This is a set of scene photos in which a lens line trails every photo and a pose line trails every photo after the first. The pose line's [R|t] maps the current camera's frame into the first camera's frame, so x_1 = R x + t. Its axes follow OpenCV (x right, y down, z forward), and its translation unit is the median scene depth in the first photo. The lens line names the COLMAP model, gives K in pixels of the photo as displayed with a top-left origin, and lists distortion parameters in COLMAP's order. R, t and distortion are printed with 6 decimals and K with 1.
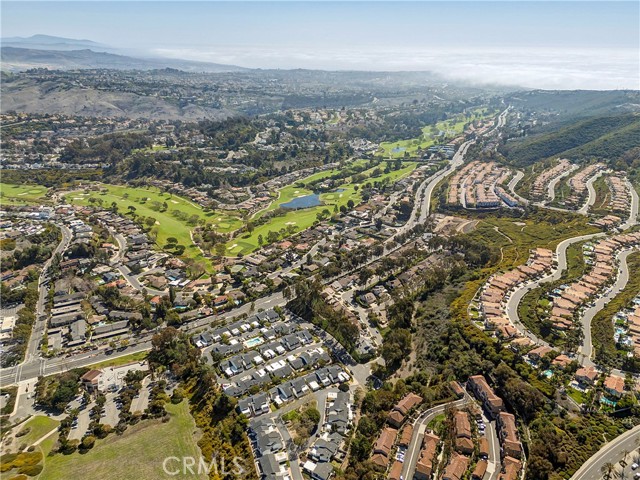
lens RADIAL K [[468.1, 0, 320.0], [0, 468.1, 240.0], [0, 0, 1]] dist [0.066558, -0.070280]
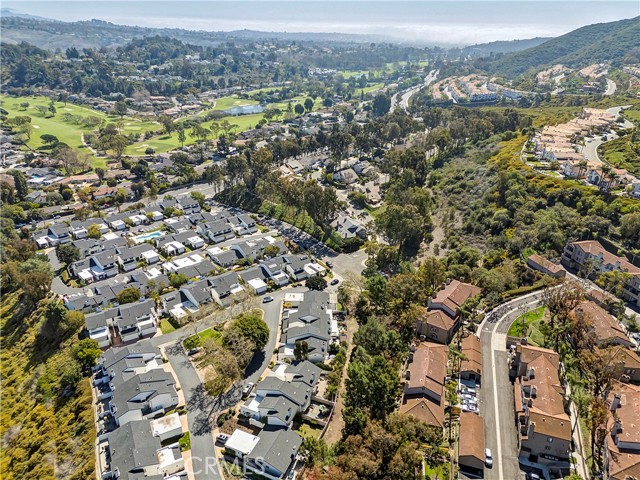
lens RADIAL K [[468.1, 0, 320.0], [0, 468.1, 240.0], [0, 0, 1]] dist [0.066558, -0.070280]
pose [[0.994930, -0.037798, 0.093193, 0.009836], [0.034281, 0.998649, 0.039051, 0.247791], [-0.094543, -0.035659, 0.994882, 0.509340]]
